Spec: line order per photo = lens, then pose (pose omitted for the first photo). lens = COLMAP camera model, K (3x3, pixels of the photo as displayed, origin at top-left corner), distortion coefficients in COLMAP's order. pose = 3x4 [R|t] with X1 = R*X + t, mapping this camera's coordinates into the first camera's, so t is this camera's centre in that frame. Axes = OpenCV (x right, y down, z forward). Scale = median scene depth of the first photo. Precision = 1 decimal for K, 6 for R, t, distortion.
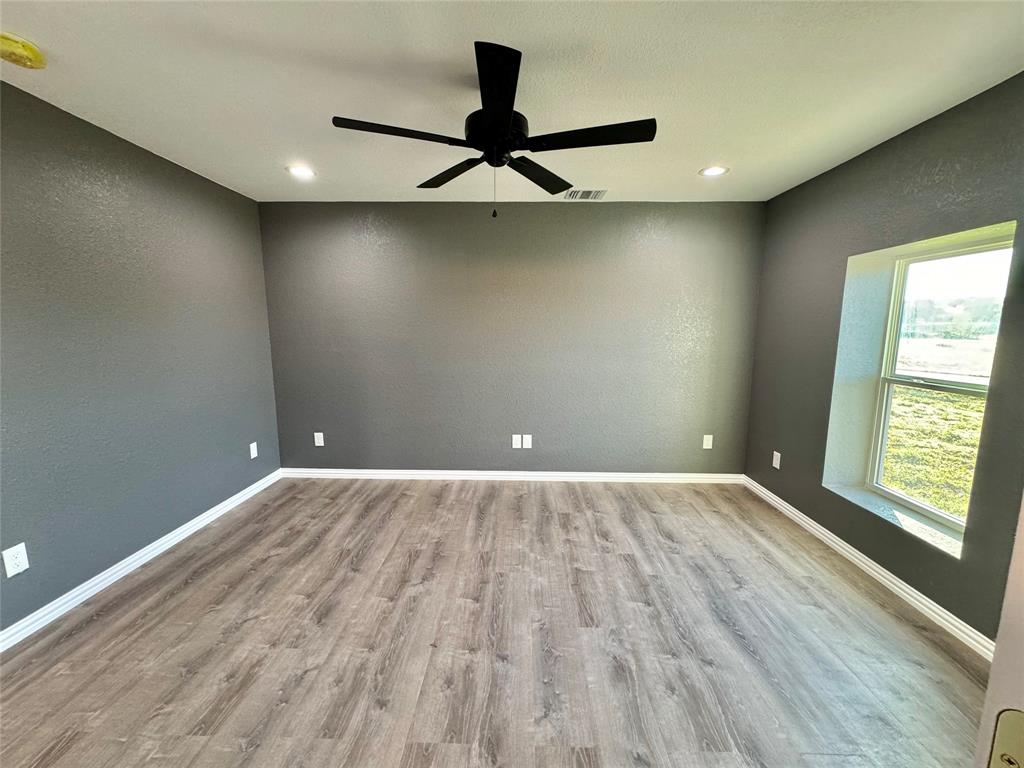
lens RADIAL K [[408.2, 0, 511.6], [0, 408.2, 380.3], [0, 0, 1]] dist [-0.003411, 0.001185]
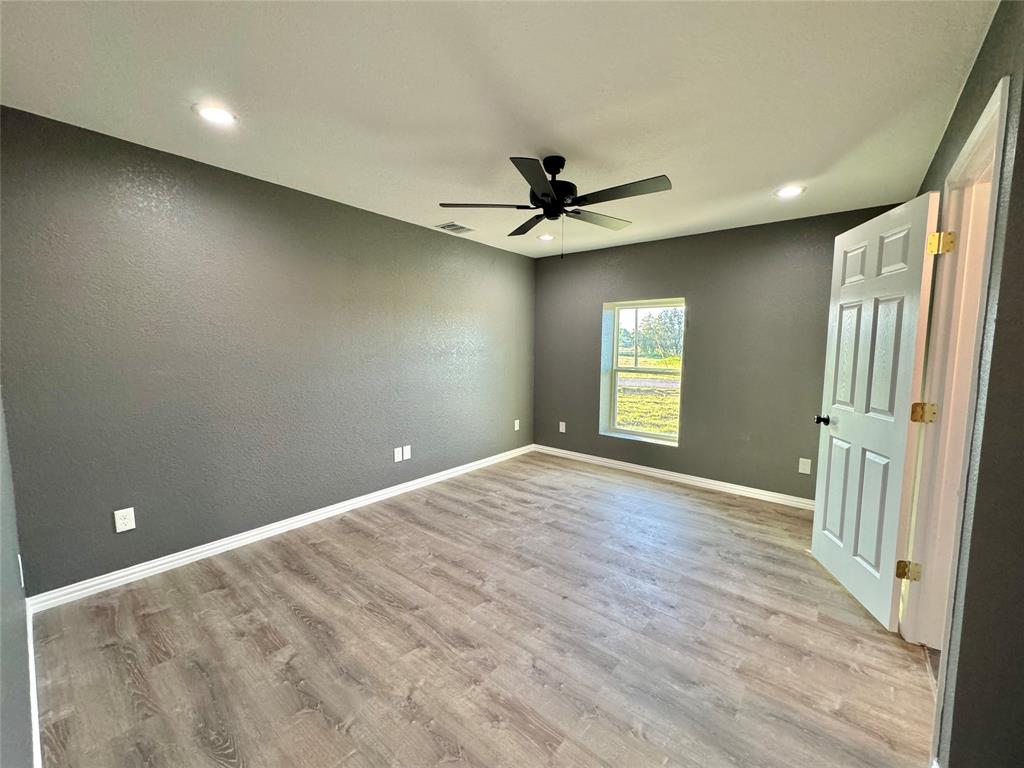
lens RADIAL K [[408.2, 0, 506.6], [0, 408.2, 382.6], [0, 0, 1]] dist [-0.003411, 0.001185]
pose [[0.621465, -0.073447, 0.779991, -0.743291], [0.095716, 0.995256, 0.017455, -0.023171], [-0.777573, 0.063810, 0.625547, 0.196548]]
